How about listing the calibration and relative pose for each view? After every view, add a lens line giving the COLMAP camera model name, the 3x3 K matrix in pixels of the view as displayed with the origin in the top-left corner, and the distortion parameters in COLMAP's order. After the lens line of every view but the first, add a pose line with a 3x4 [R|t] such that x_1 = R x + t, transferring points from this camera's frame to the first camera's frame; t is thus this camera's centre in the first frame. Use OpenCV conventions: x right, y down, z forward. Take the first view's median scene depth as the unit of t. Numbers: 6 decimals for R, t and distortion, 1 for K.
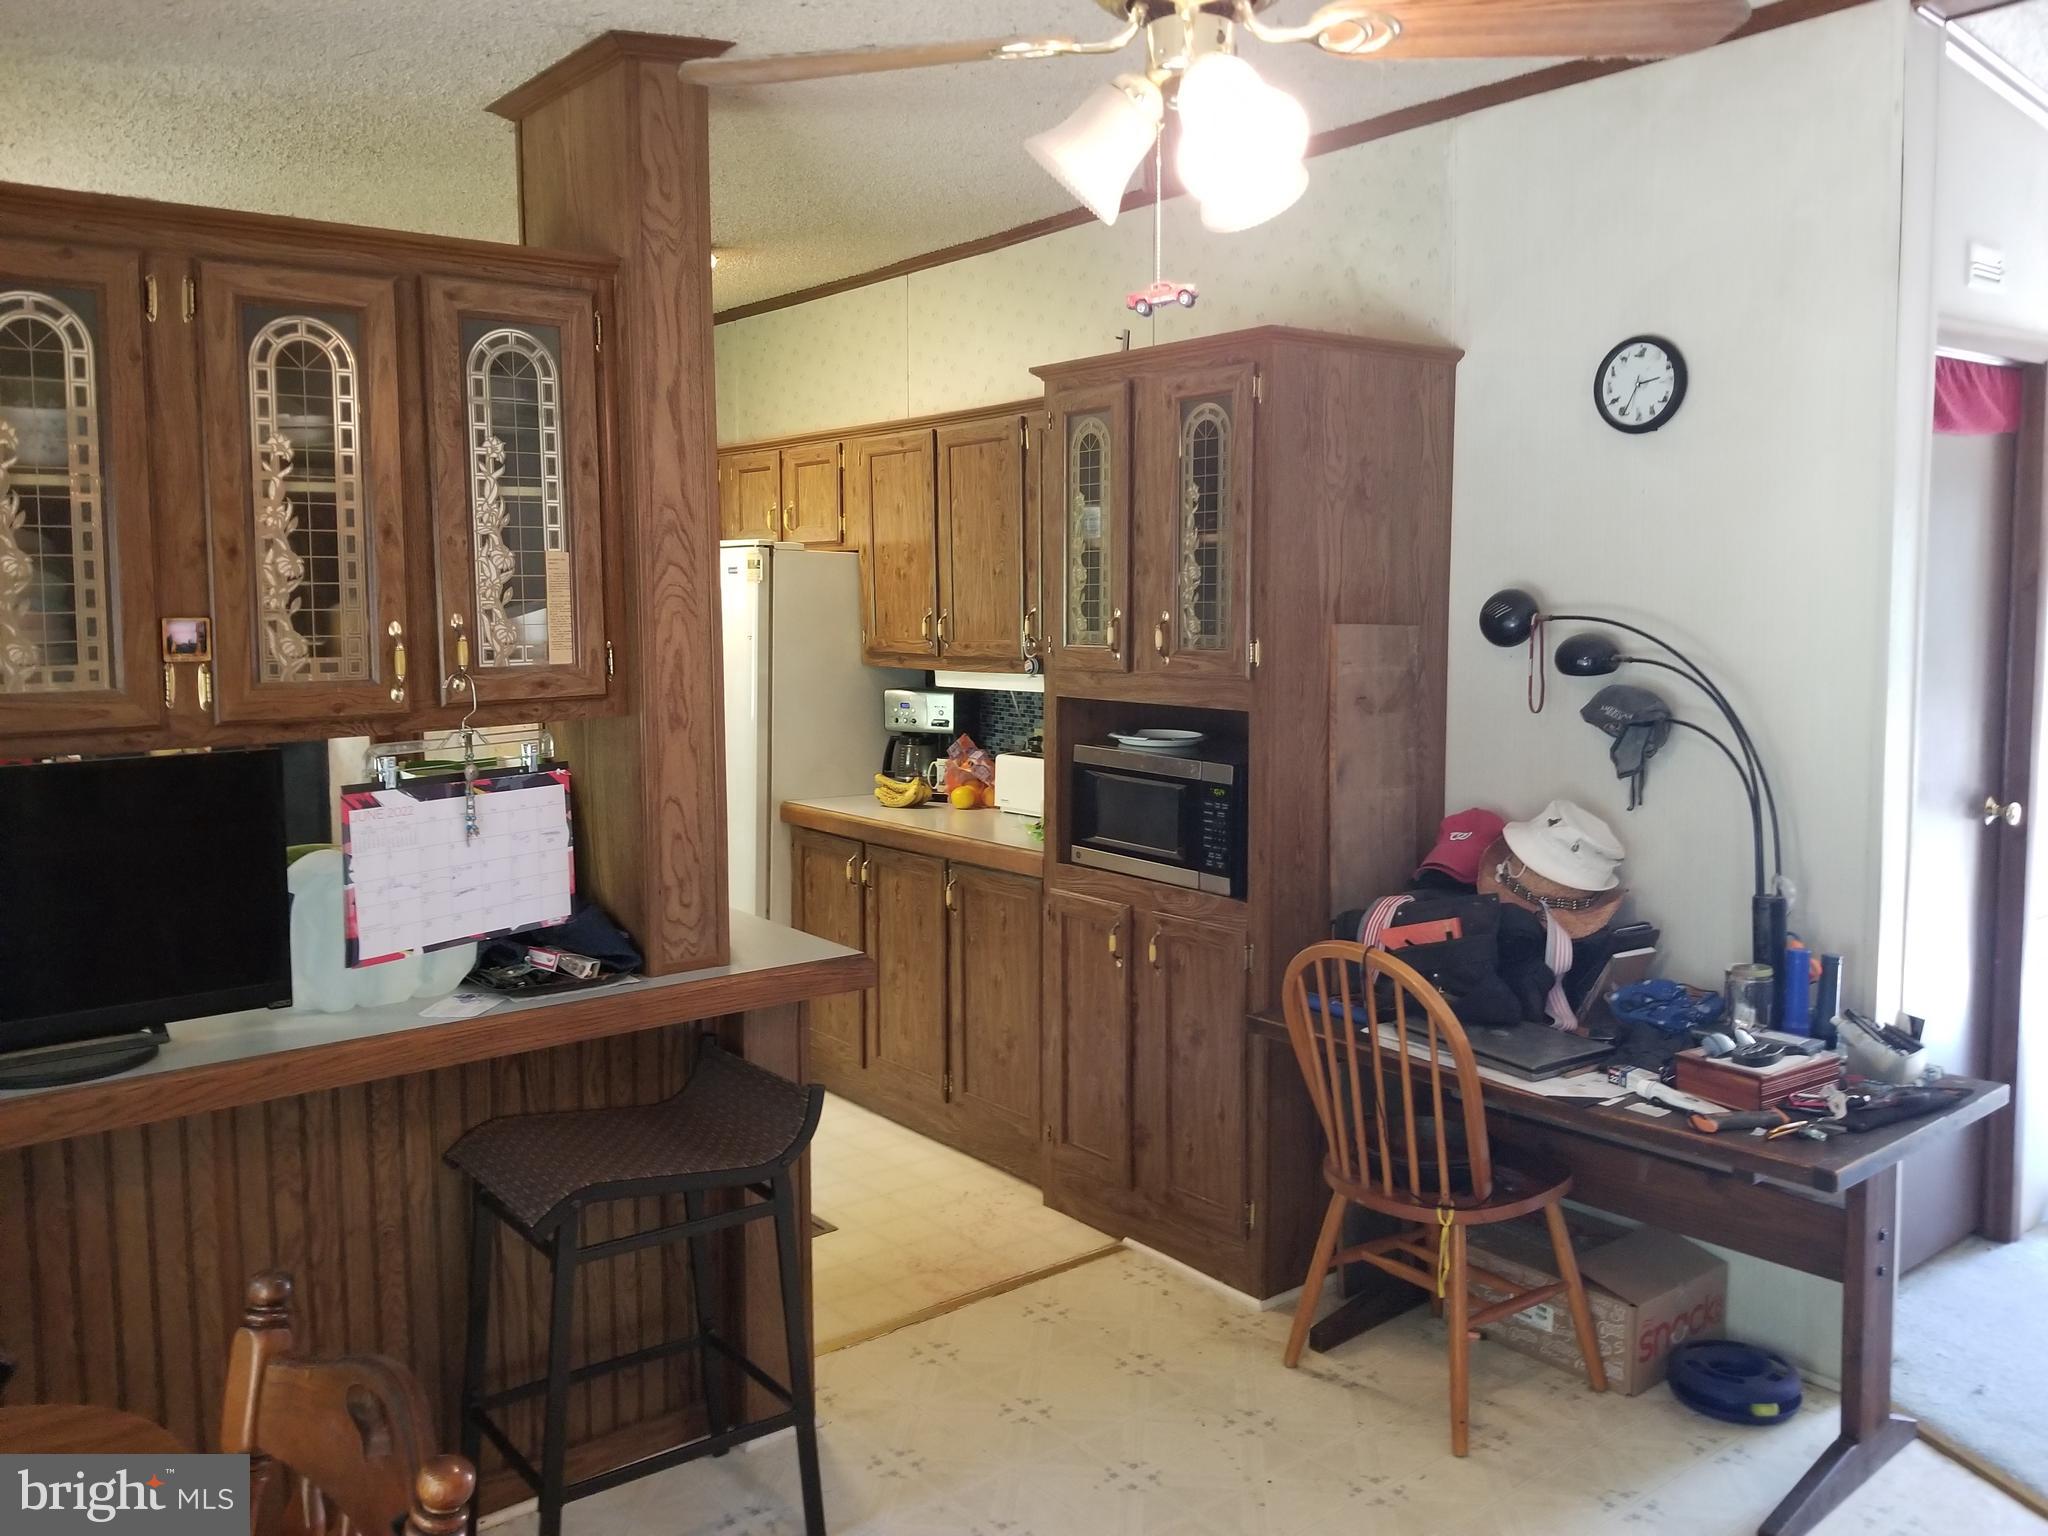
lens RADIAL K [[1591.3, 0, 1026.3], [0, 1591.3, 768.7], [0, 0, 1]] dist [0.004315, -0.047107]
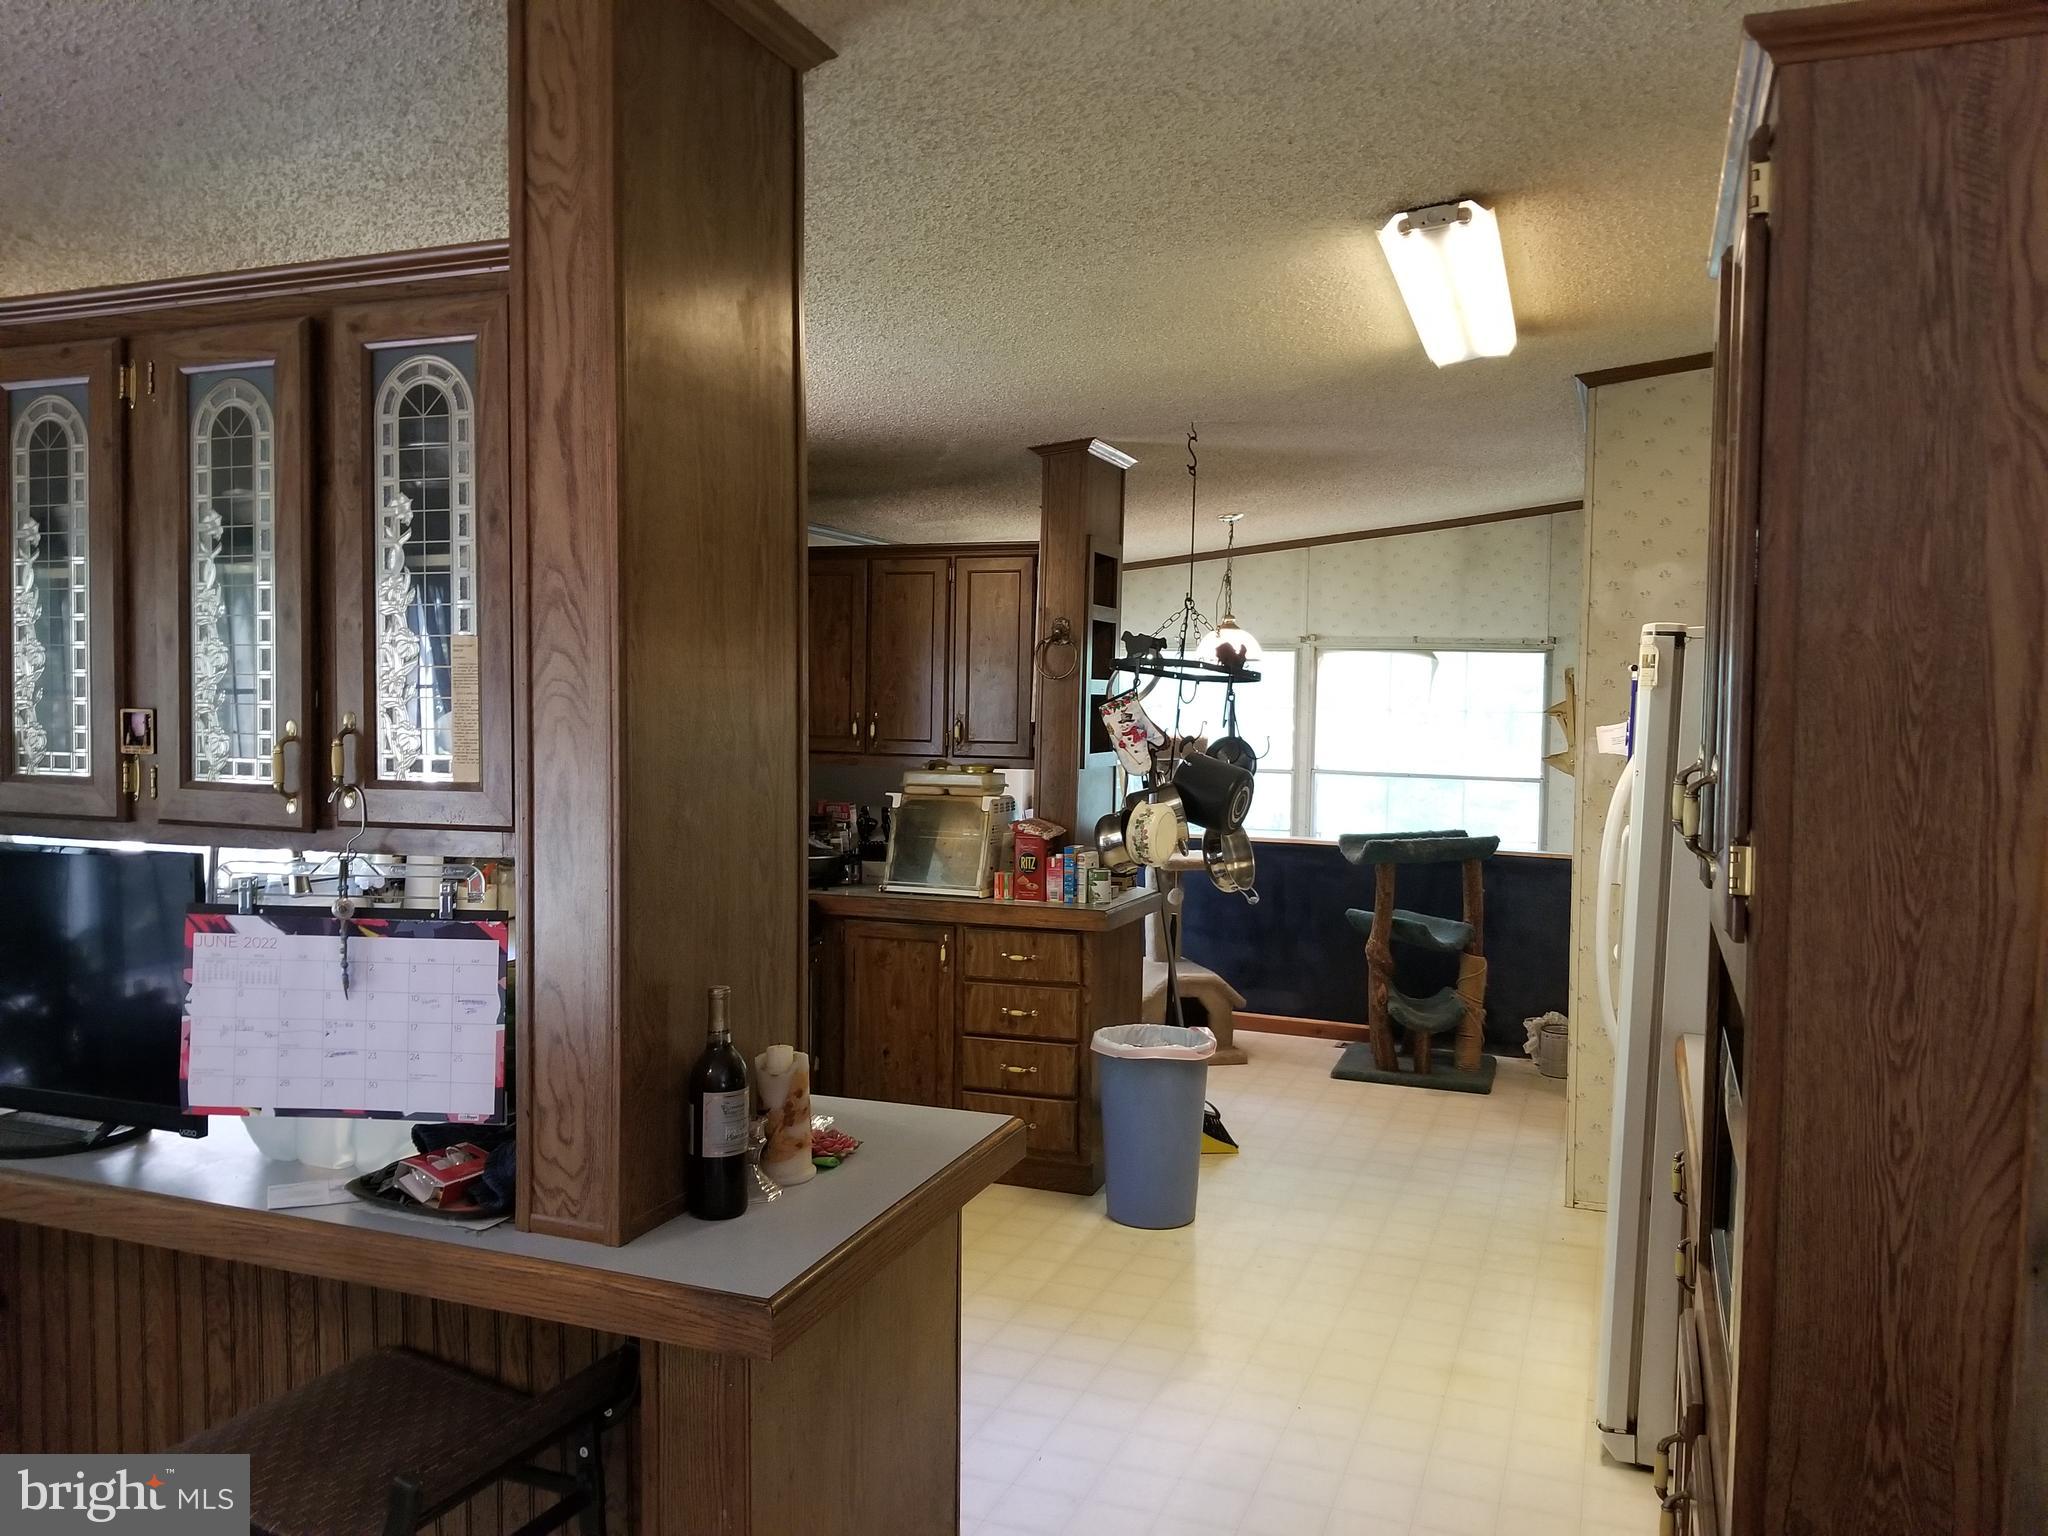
lens RADIAL K [[1591.3, 0, 1015.4], [0, 1591.3, 759.9], [0, 0, 1]] dist [0.004315, -0.047107]
pose [[0.511129, 0.046523, -0.858244, 0.502155], [-0.110597, 0.993793, -0.011995, -0.098107], [0.852359, 0.101051, 0.513102, 0.848049]]
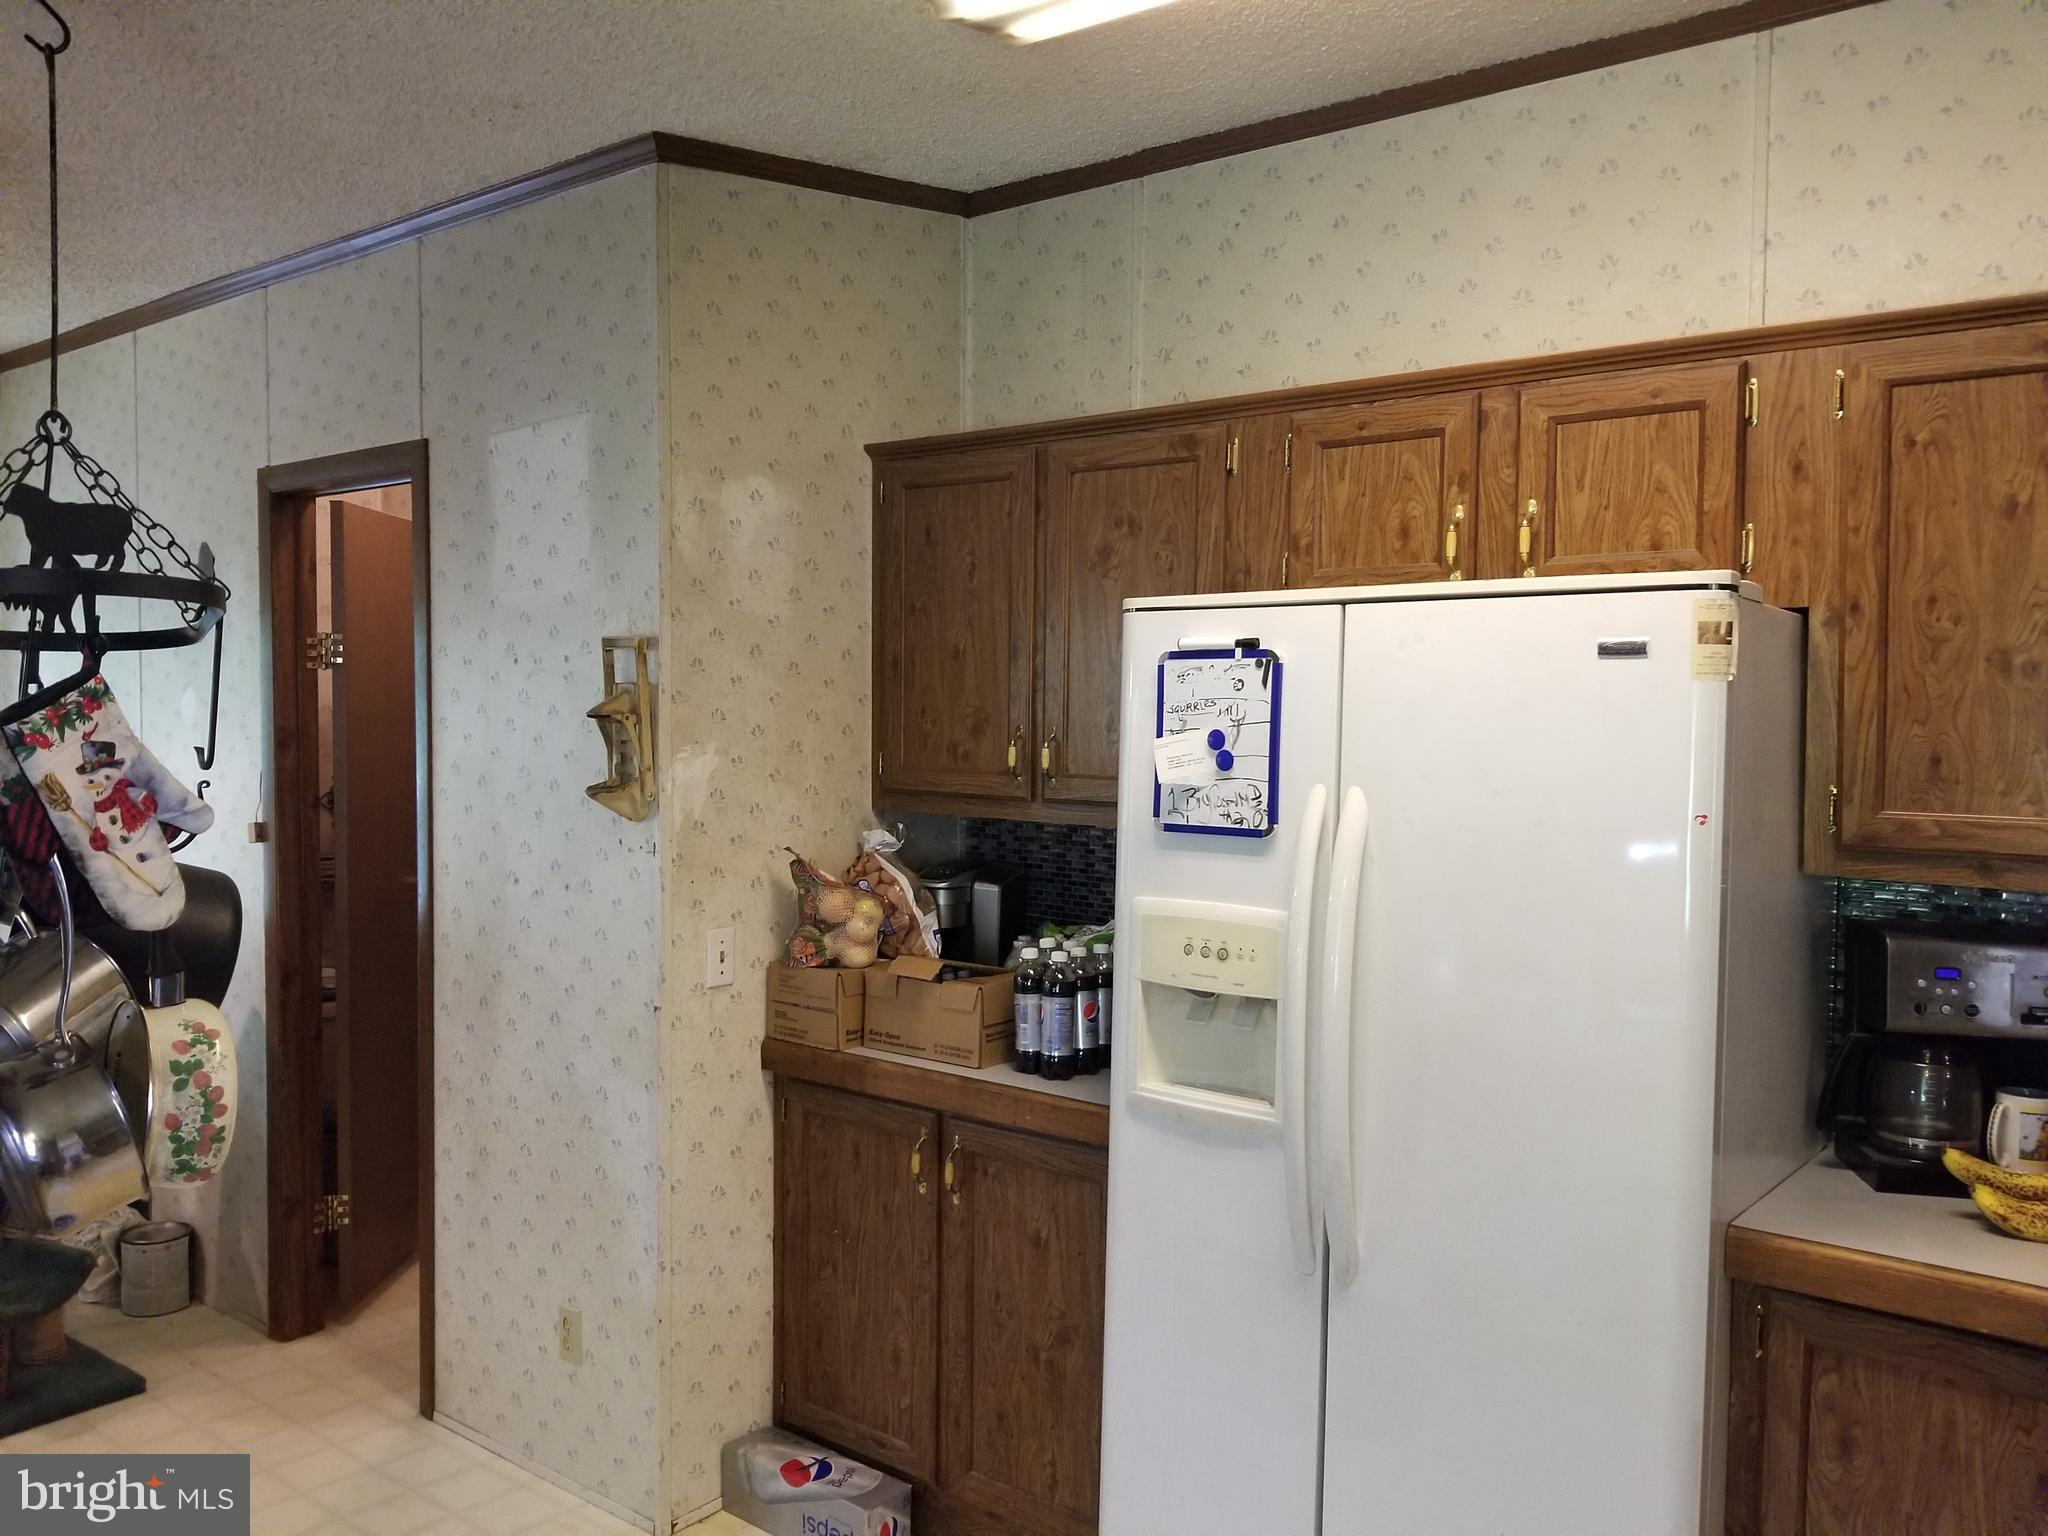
lens RADIAL K [[1591.3, 0, 1017.6], [0, 1591.3, 774.1], [0, 0, 1]] dist [0.004315, -0.047107]
pose [[0.971916, 0.001909, 0.235320, -0.800187], [0.013483, 0.997873, -0.063782, -0.133214], [-0.234941, 0.065163, 0.969823, 1.240116]]
